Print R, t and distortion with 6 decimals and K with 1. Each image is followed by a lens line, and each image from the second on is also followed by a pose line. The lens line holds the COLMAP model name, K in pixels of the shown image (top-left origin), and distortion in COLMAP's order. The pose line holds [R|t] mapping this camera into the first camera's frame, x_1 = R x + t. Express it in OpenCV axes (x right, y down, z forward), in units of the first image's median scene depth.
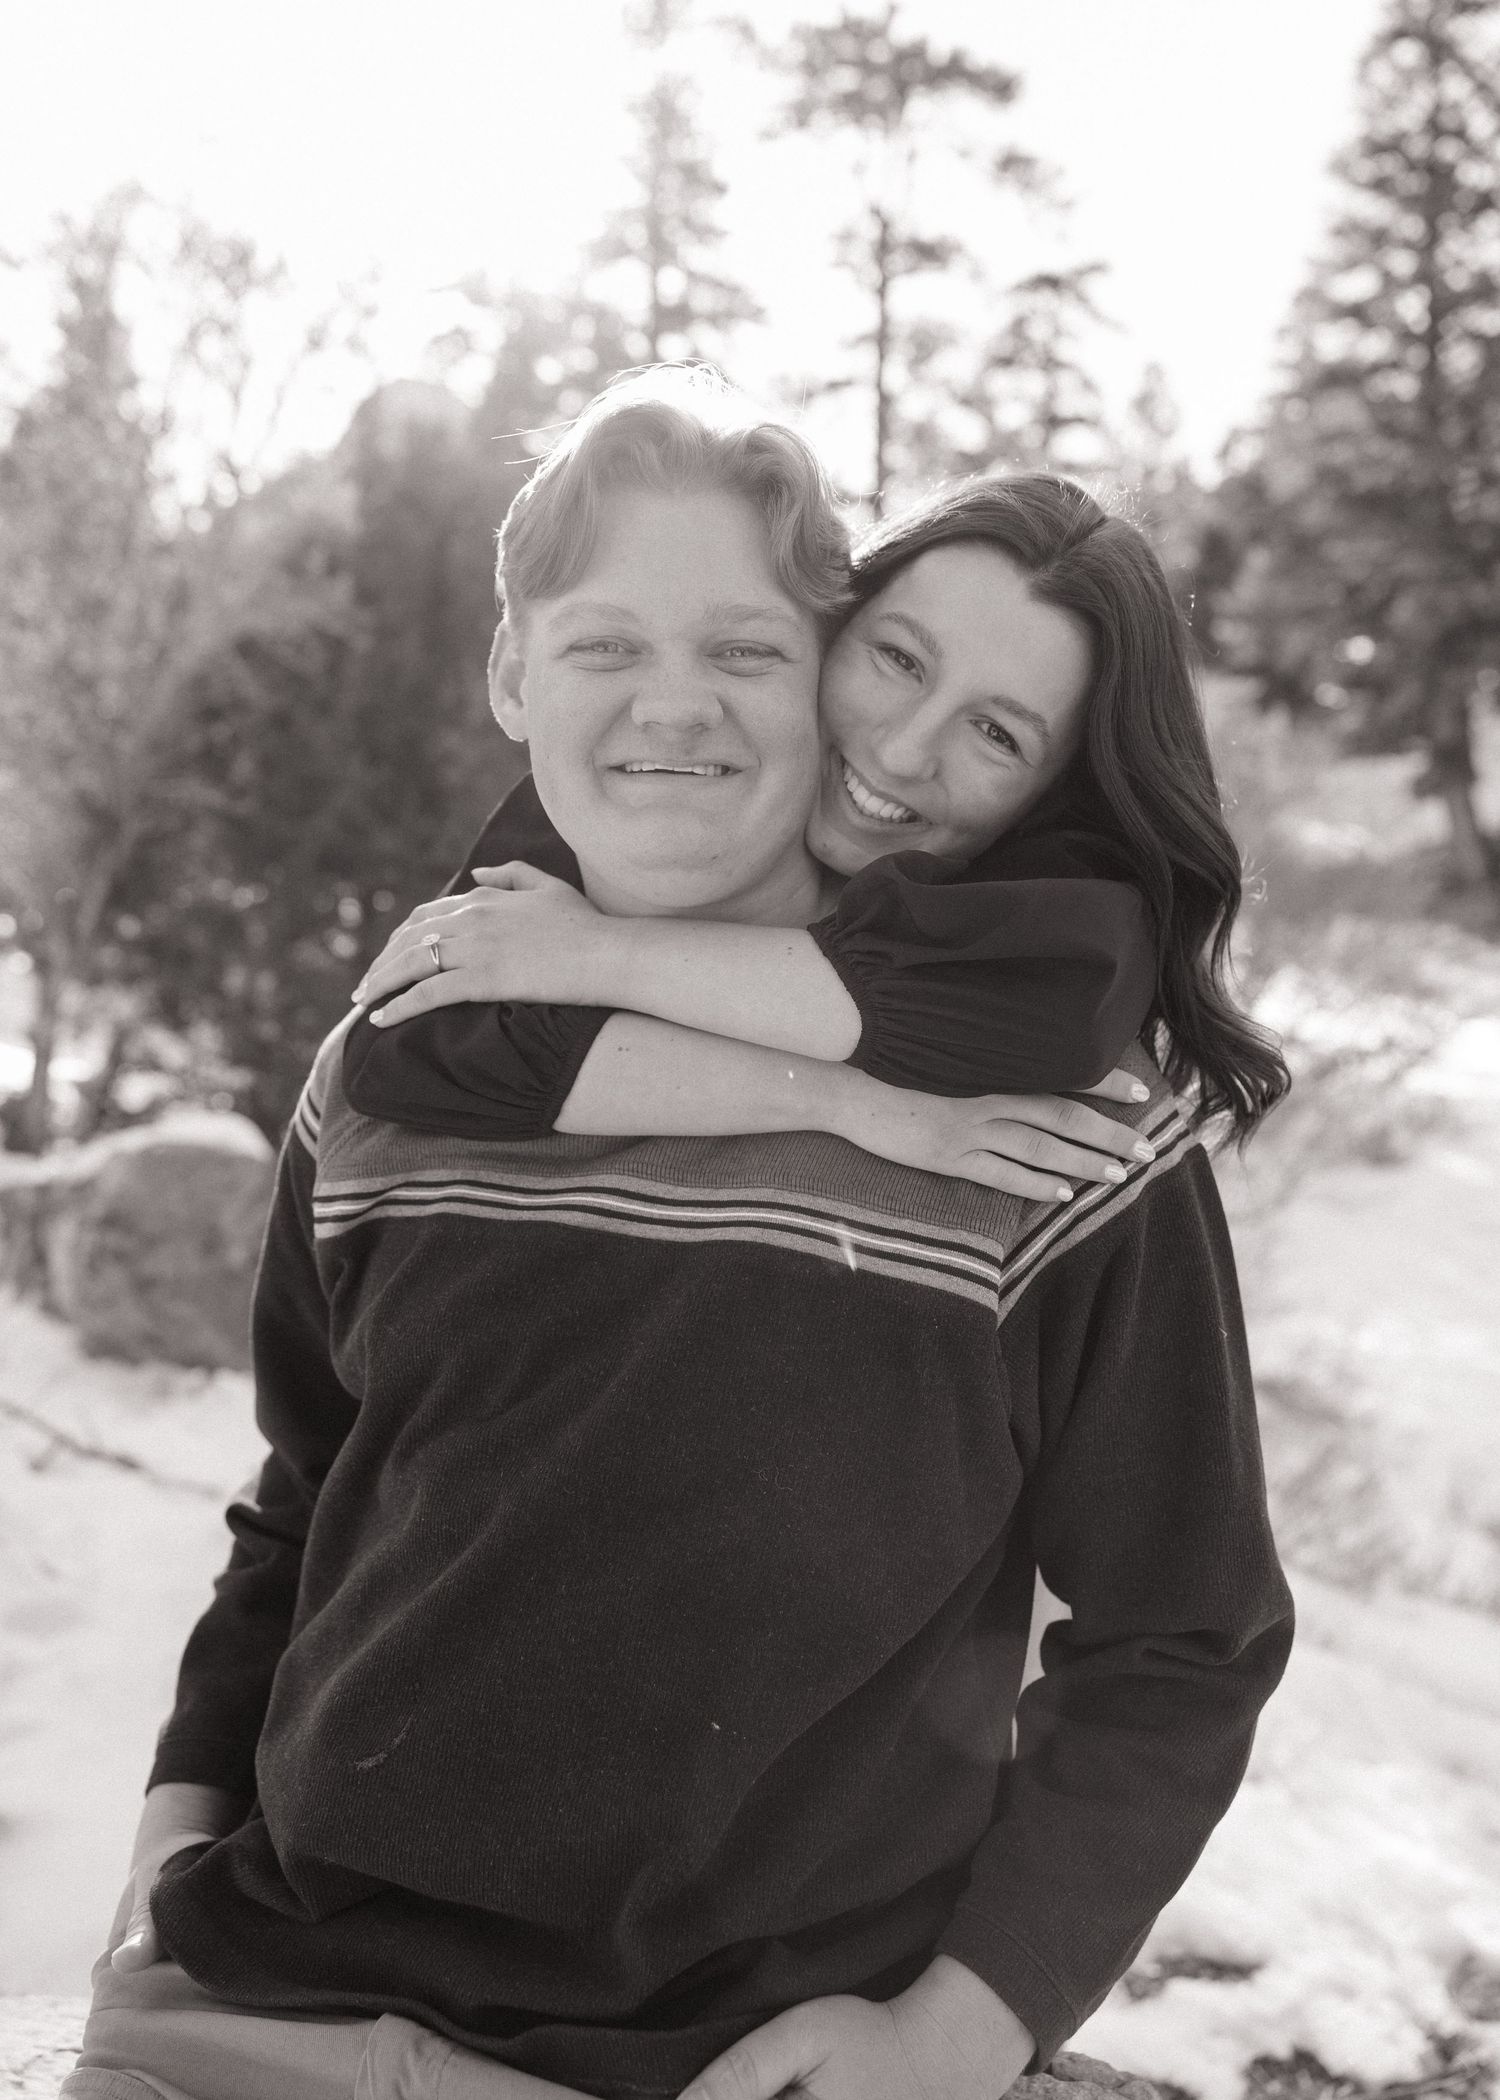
lens RADIAL K [[1688.0, 0, 750.0], [0, 1688.0, 1050.0], [0, 0, 1]] dist [-0.011708, -0.009016]
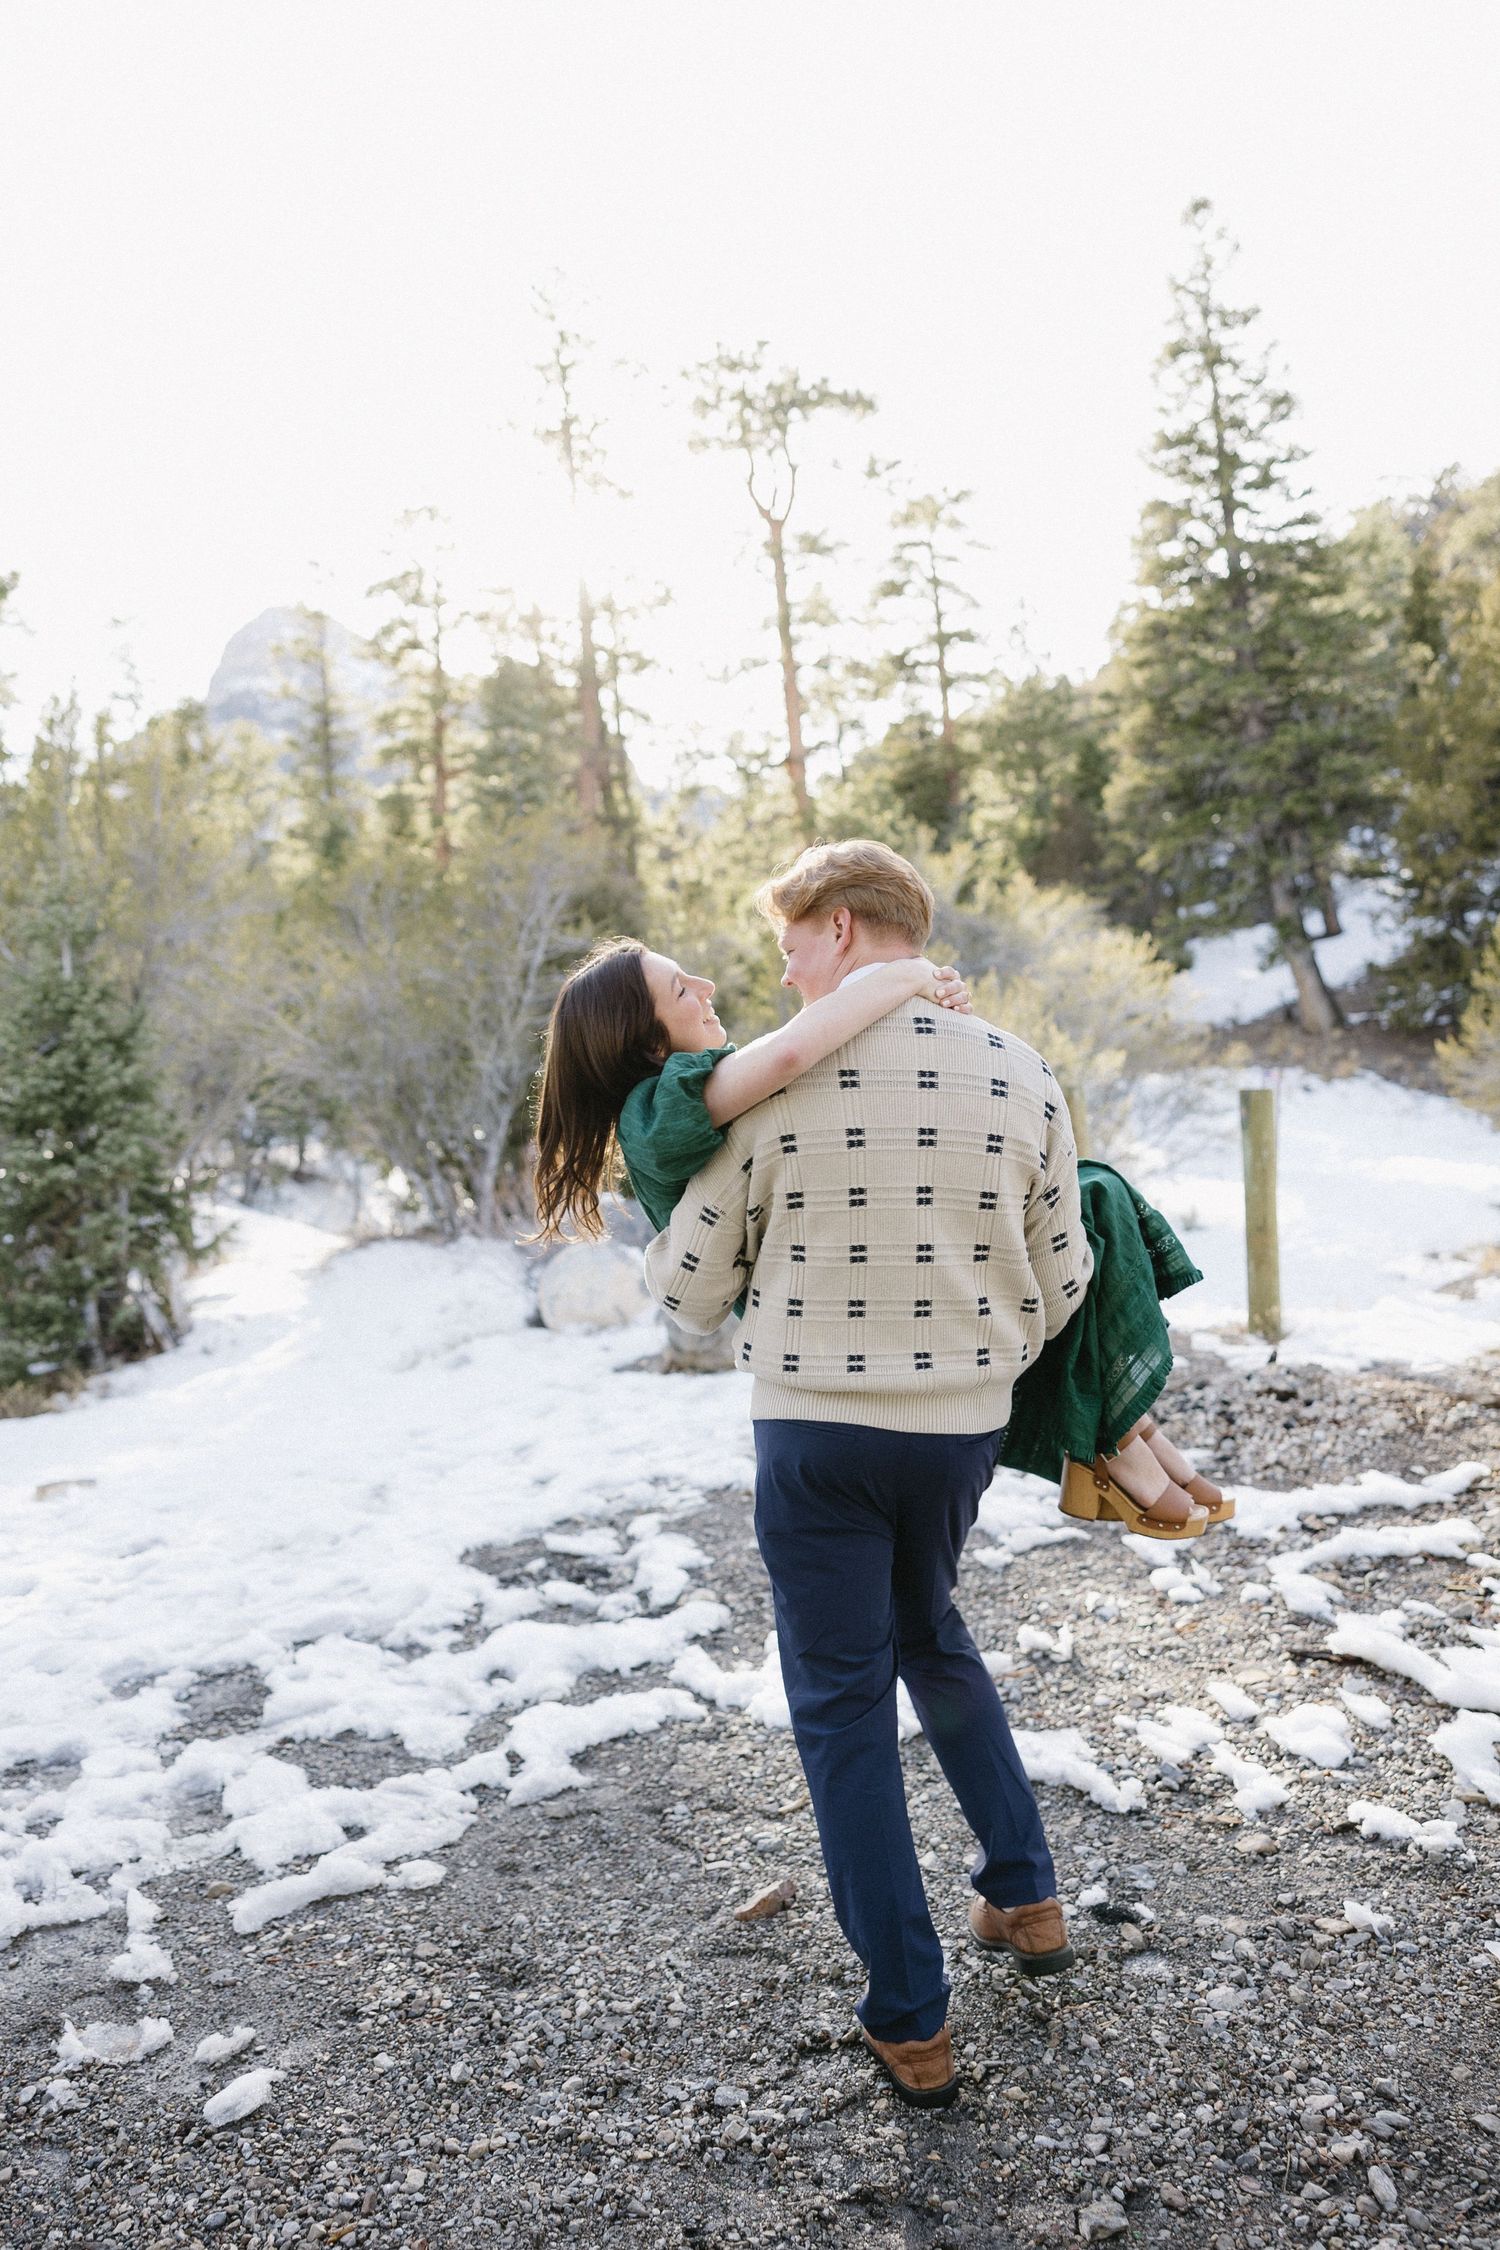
lens RADIAL K [[1745.4, 0, 750.0], [0, 1745.4, 1125.0], [0, 0, 1]] dist [0.003991, 0.000145]
pose [[0.994629, -0.099298, 0.029224, -0.016480], [0.101282, 0.991883, -0.076870, 0.019767], [-0.021353, 0.079417, 0.996613, -0.195542]]
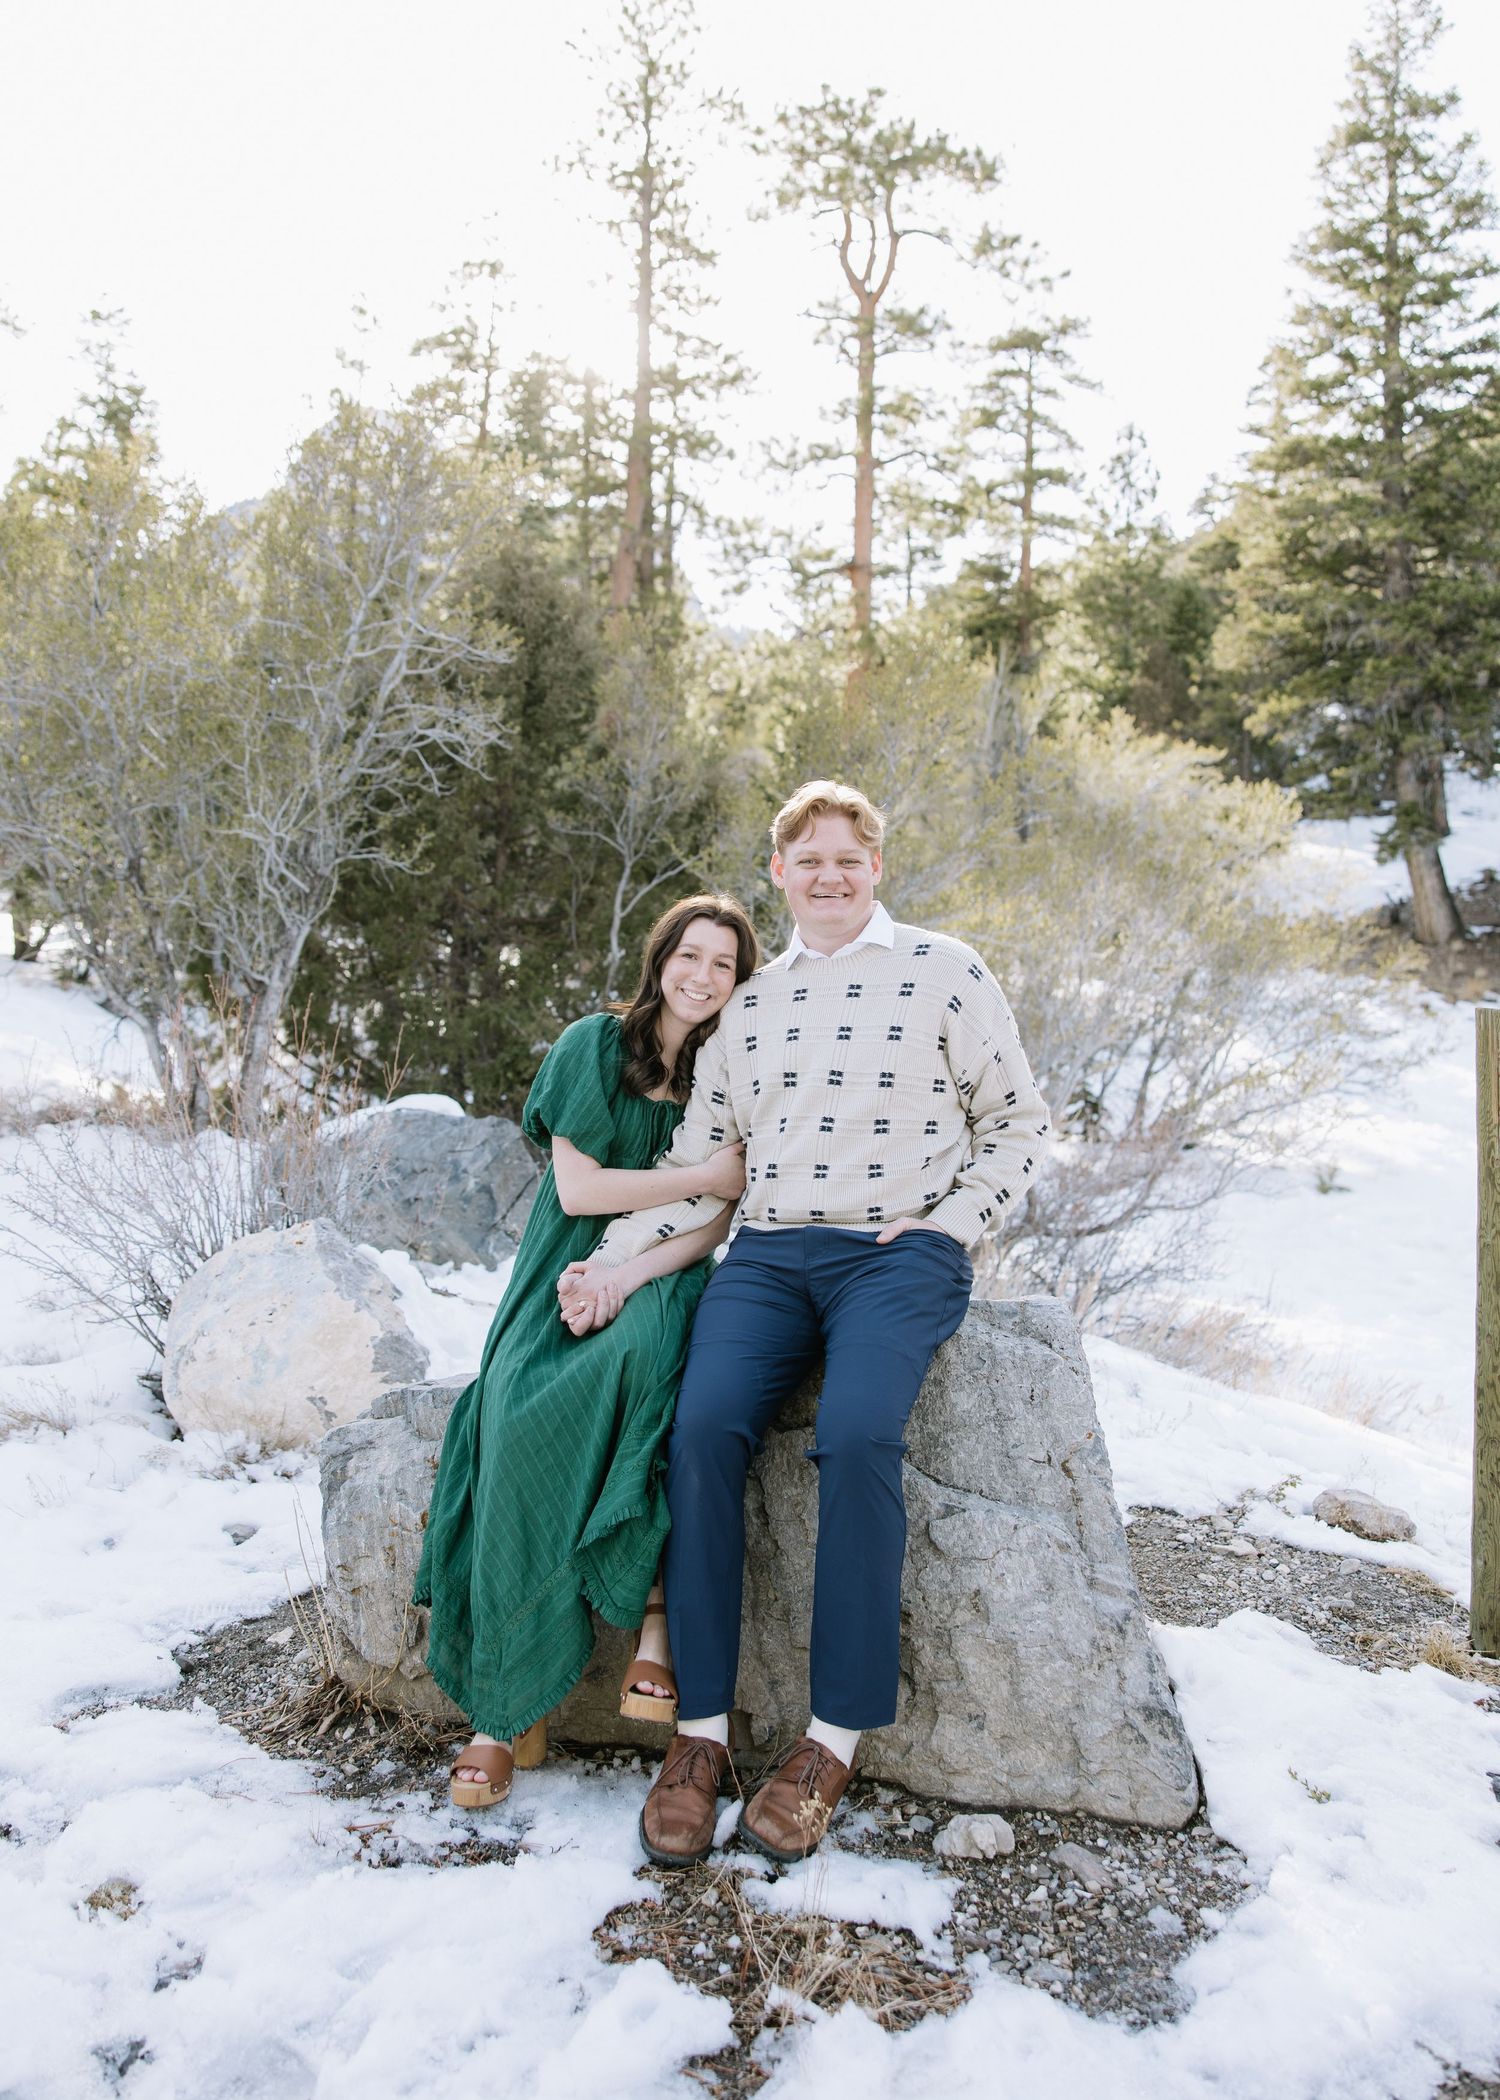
lens RADIAL K [[1751.4, 0, 728.1], [0, 1751.4, 988.9], [0, 0, 1]] dist [0.002984, 0.003399]
pose [[0.999922, 0.011920, 0.003808, -0.005736], [-0.011645, 0.997787, -0.065470, 0.005561], [-0.004579, 0.065420, 0.997847, -0.055024]]
